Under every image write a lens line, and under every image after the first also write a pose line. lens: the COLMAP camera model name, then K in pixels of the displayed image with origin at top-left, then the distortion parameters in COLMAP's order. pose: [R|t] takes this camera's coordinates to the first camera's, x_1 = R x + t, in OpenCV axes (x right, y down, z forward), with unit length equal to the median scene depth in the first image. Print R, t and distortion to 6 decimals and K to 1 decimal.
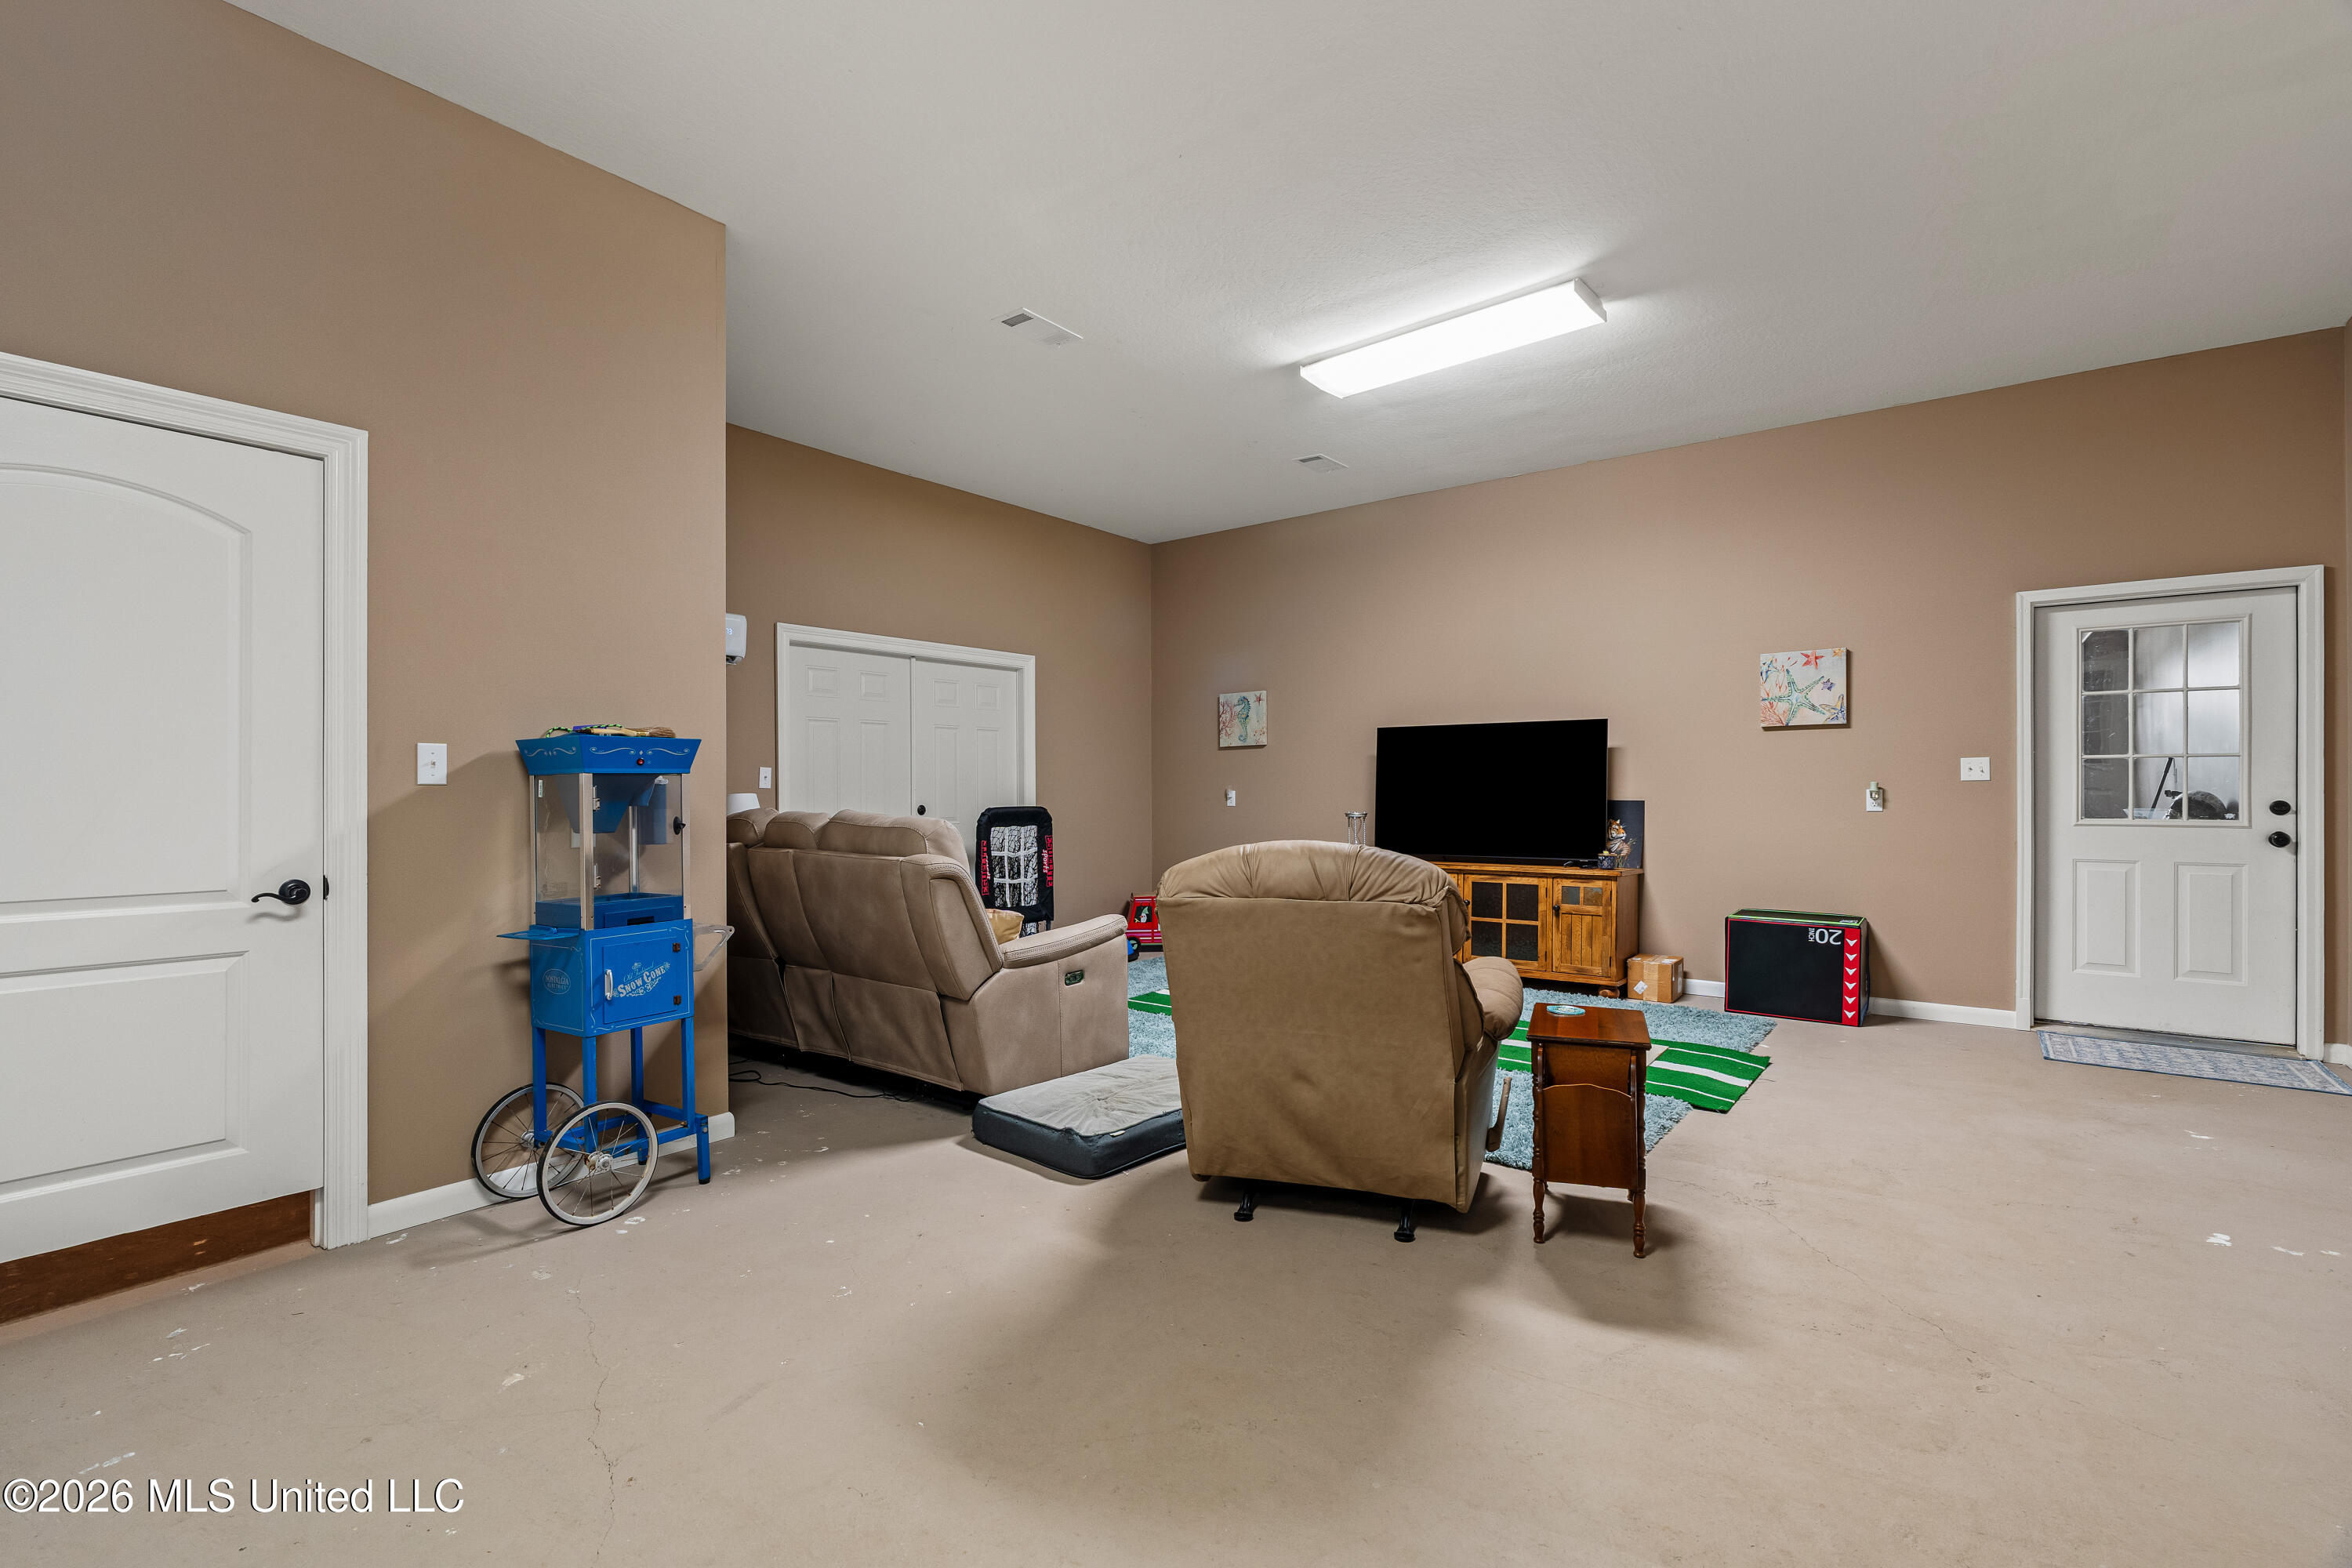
lens RADIAL K [[1066.5, 0, 1161.1], [0, 1066.5, 777.7], [0, 0, 1]] dist [-0.004164, 0.000171]
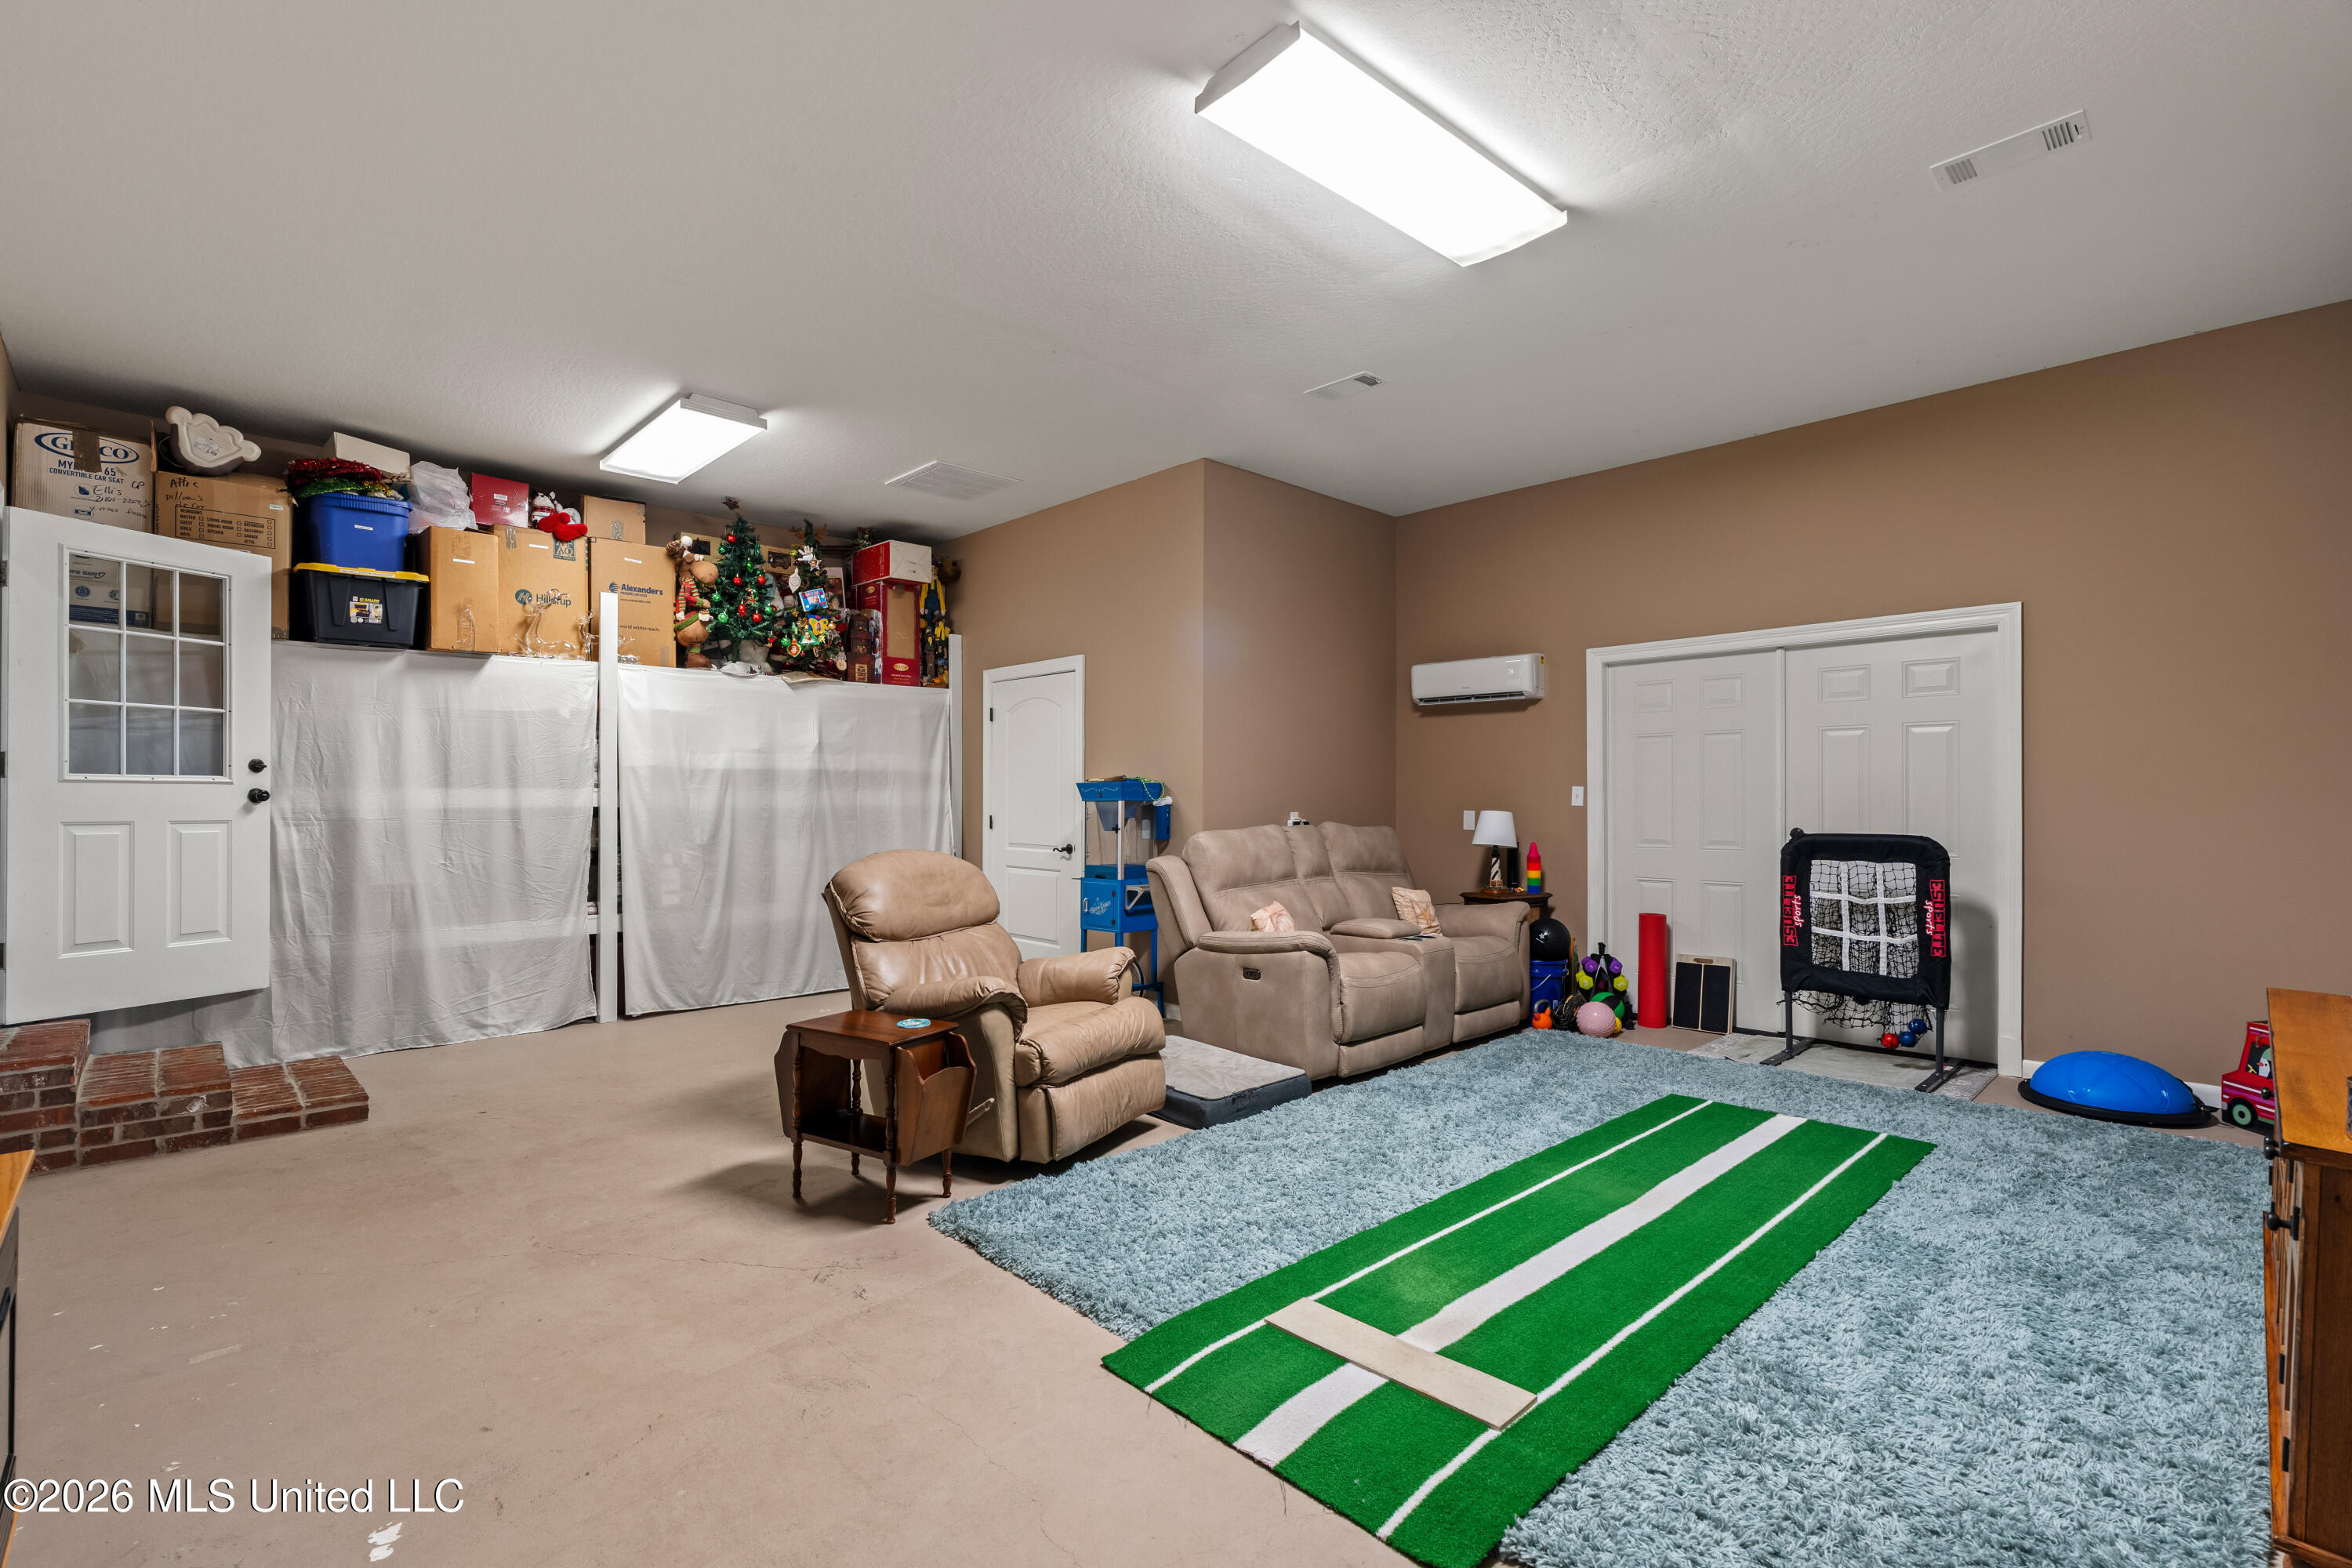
lens RADIAL K [[1066.5, 0, 1161.1], [0, 1066.5, 777.7], [0, 0, 1]] dist [-0.004164, 0.000171]
pose [[-0.161678, -0.016351, -0.986708, 1.084664], [0.012892, 0.999742, -0.018679, -0.006079], [0.986759, -0.015741, -0.161426, 1.093943]]
